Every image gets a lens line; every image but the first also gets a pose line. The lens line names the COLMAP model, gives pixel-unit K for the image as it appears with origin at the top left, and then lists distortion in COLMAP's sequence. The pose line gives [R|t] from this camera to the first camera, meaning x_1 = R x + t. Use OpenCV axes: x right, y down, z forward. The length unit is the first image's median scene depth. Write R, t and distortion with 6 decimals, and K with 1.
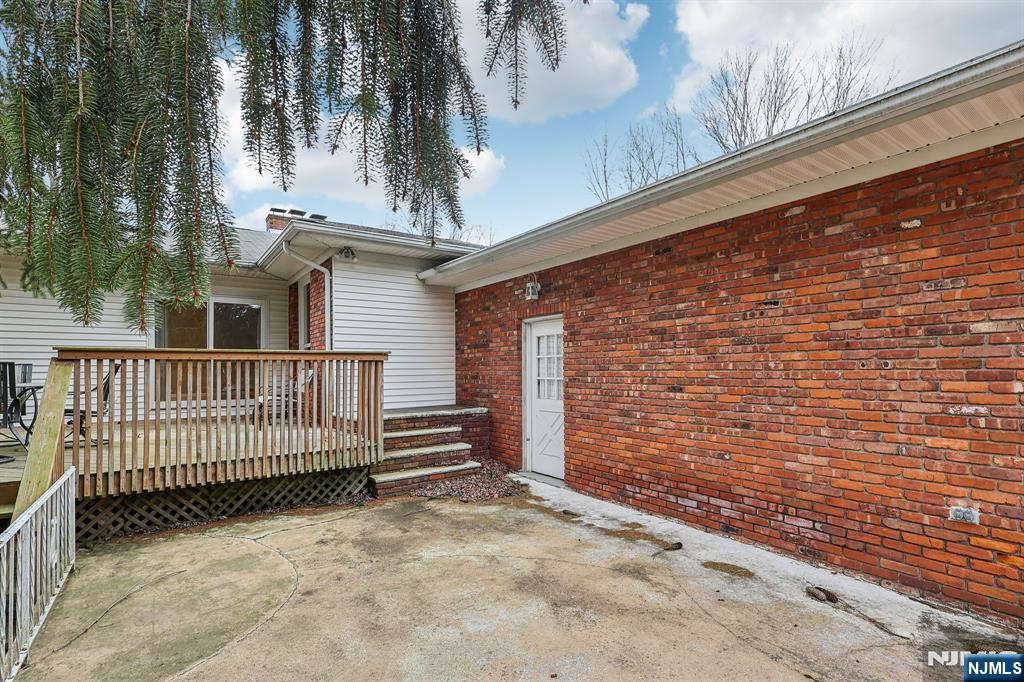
lens RADIAL K [[485.8, 0, 512.6], [0, 485.8, 366.8], [0, 0, 1]] dist [0.000464, 0.000337]
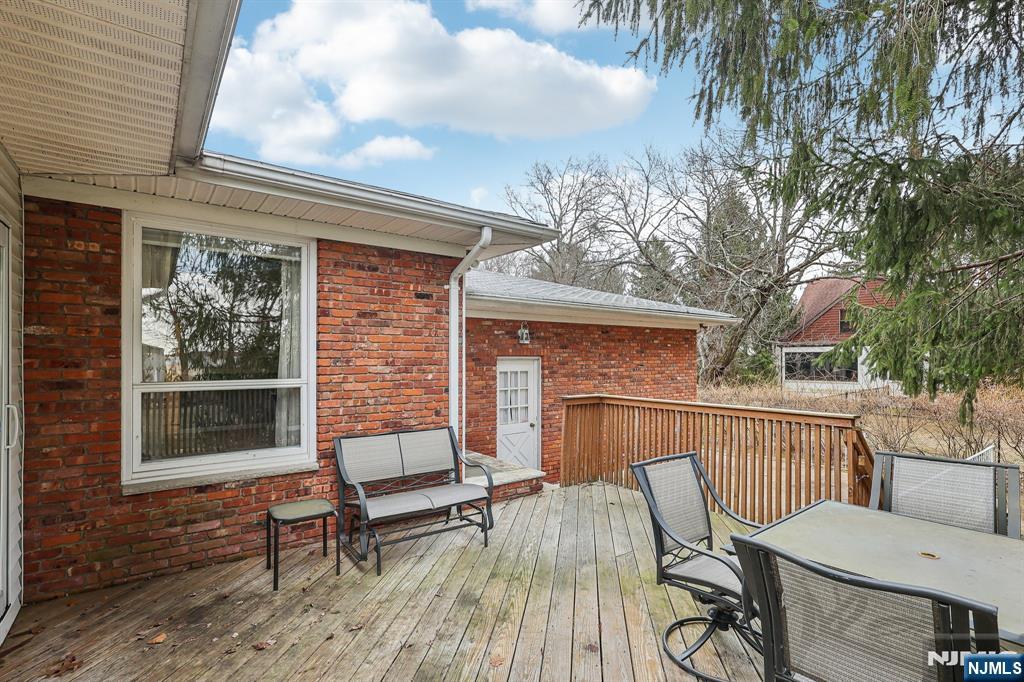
lens RADIAL K [[485.8, 0, 512.6], [0, 485.8, 366.8], [0, 0, 1]] dist [0.000464, 0.000337]
pose [[-0.029506, -0.001143, 0.999564, -1.483071], [0.004558, 0.999989, 0.001278, -0.101063], [-0.999554, 0.004593, -0.029501, 1.338111]]
